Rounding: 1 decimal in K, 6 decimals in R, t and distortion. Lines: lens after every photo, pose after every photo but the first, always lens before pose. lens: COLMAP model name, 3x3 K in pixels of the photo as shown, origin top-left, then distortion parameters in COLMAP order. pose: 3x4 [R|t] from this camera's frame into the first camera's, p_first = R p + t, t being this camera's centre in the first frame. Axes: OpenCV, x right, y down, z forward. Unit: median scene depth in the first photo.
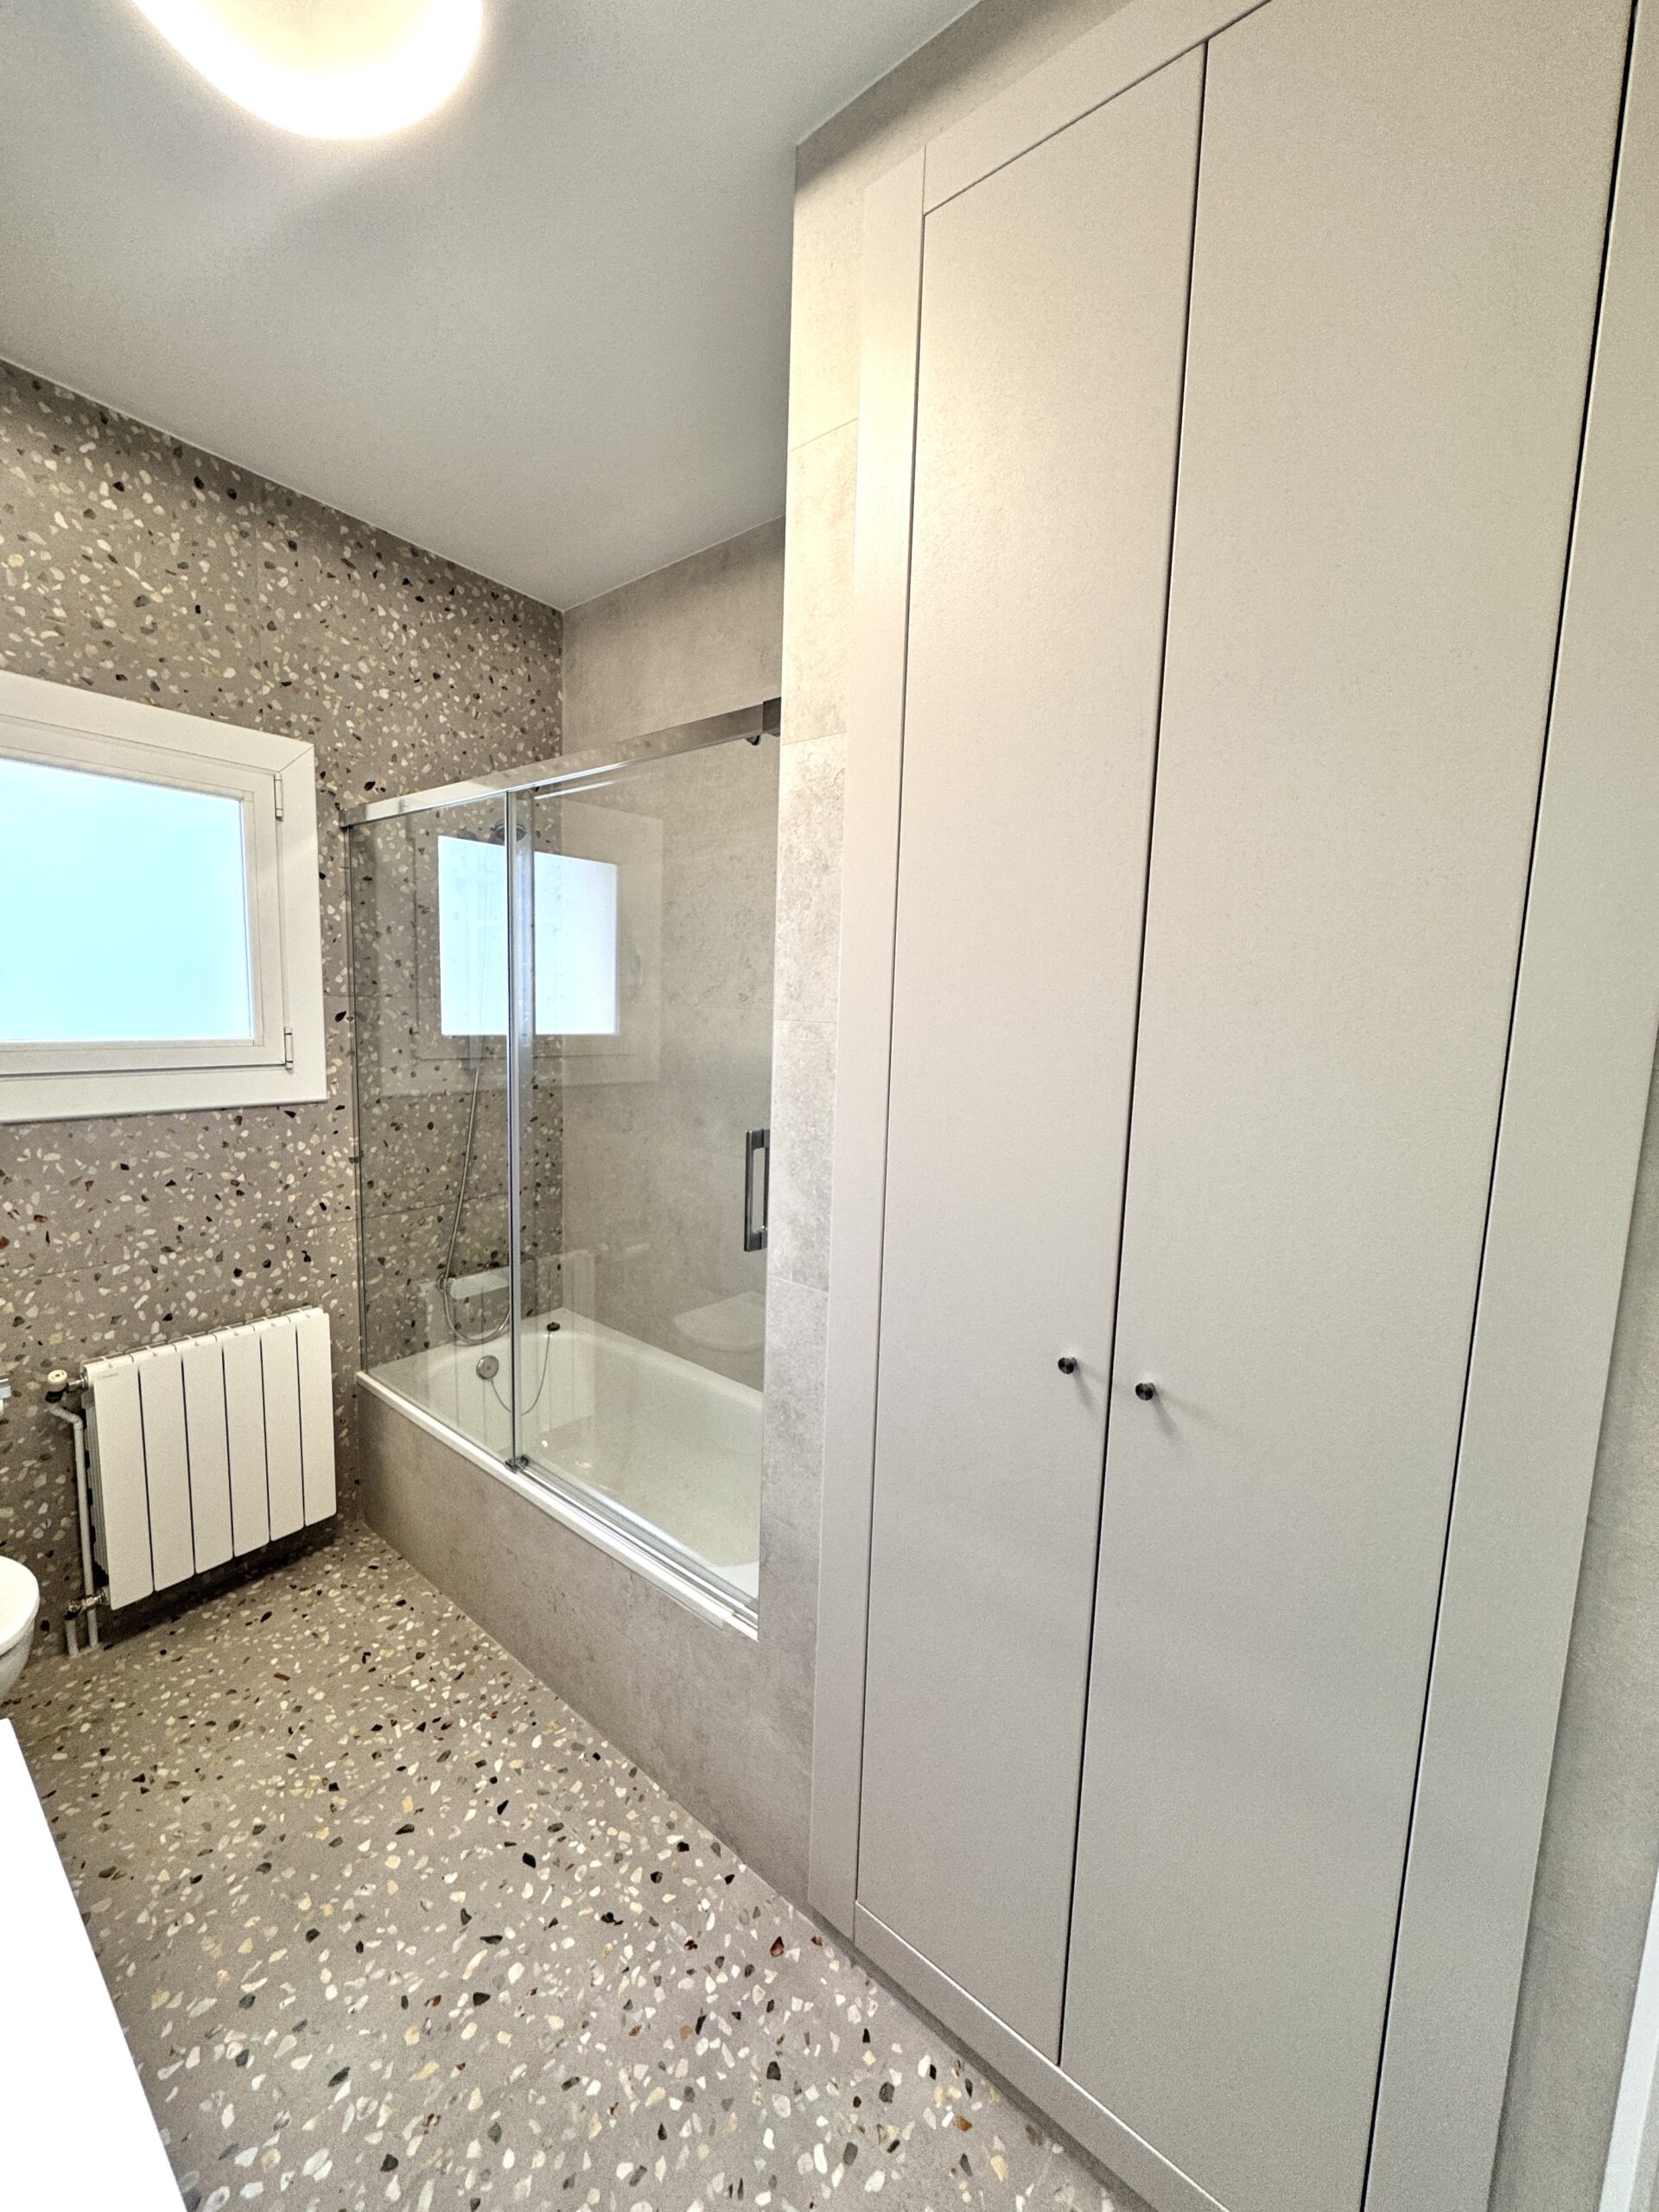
lens RADIAL K [[880.0, 0, 833.1], [0, 880.0, 1105.1], [0, 0, 1]] dist [-0.003698, 0.000790]
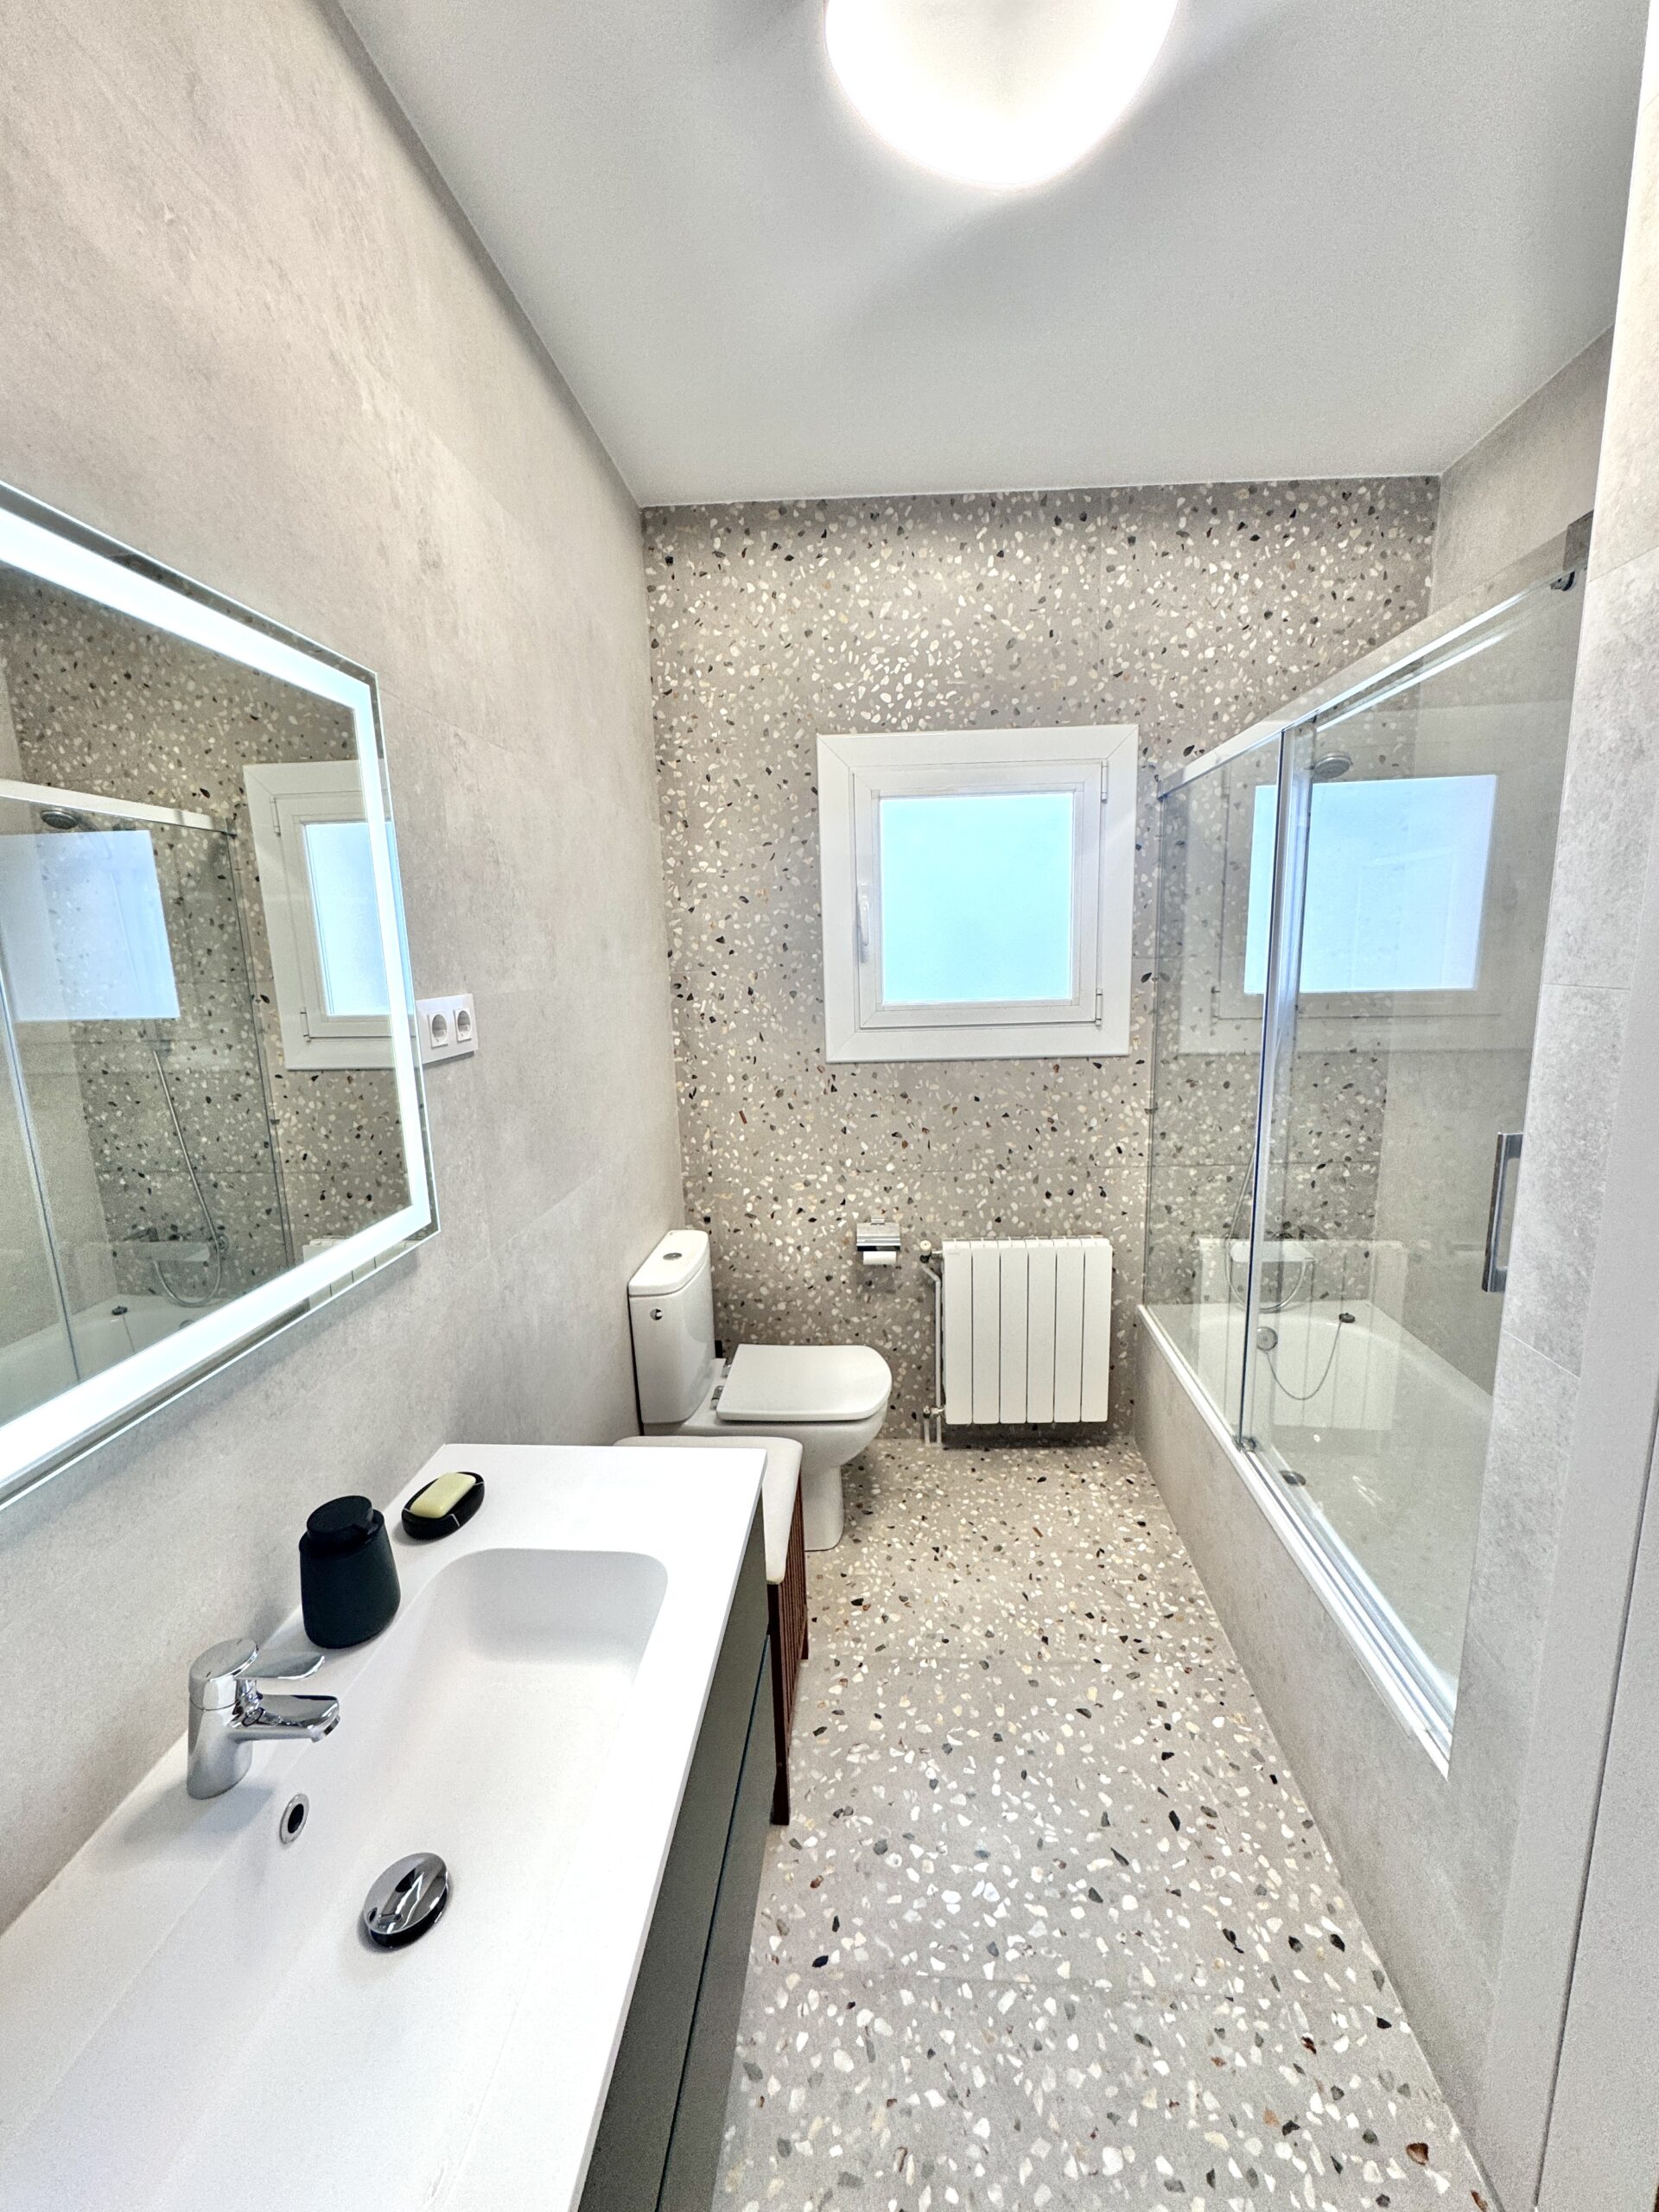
lens RADIAL K [[880.0, 0, 830.4], [0, 880.0, 1104.9], [0, 0, 1]] dist [-0.003698, 0.000790]
pose [[0.567003, 0.099273, -0.817711, 0.164241], [-0.050757, 0.995035, 0.085606, -0.025582], [0.822150, -0.007034, 0.569227, 0.096943]]
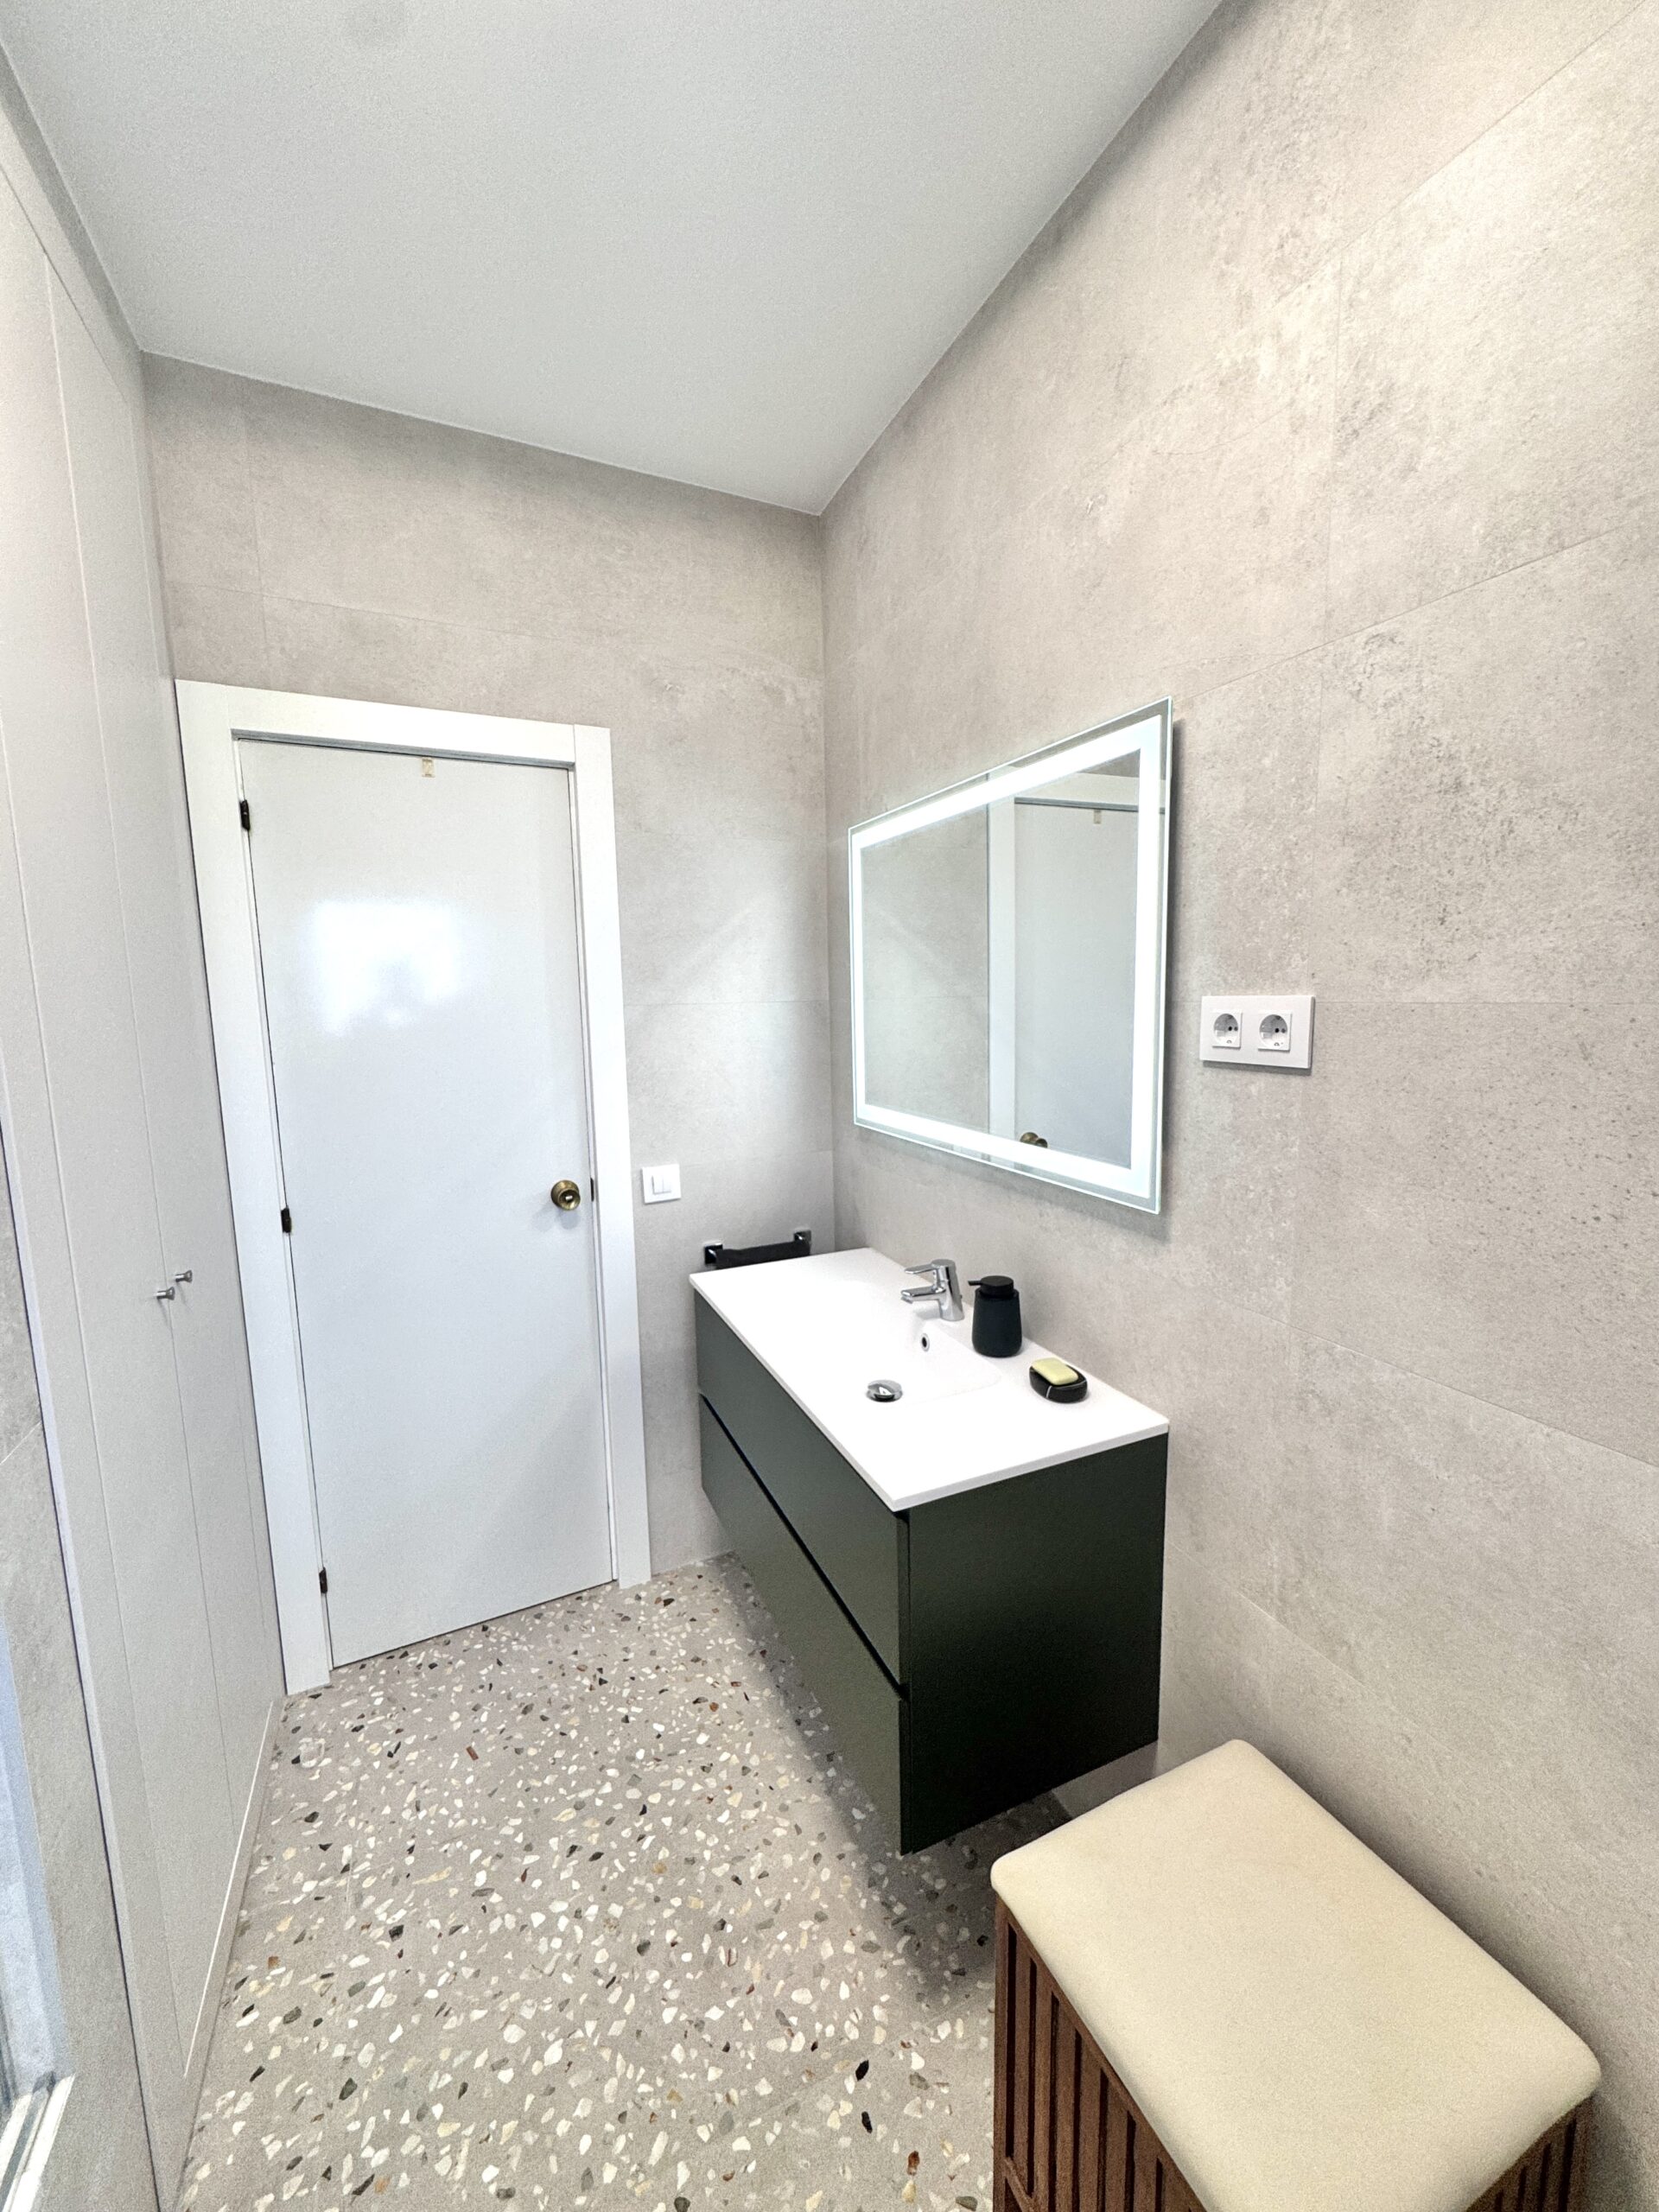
lens RADIAL K [[880.0, 0, 833.3], [0, 880.0, 1106.2], [0, 0, 1]] dist [-0.003698, 0.000790]
pose [[-0.891719, -0.075438, 0.446258, -0.690171], [0.044149, 0.966810, 0.251654, -0.140249], [-0.450431, 0.244106, -0.858792, 1.011681]]
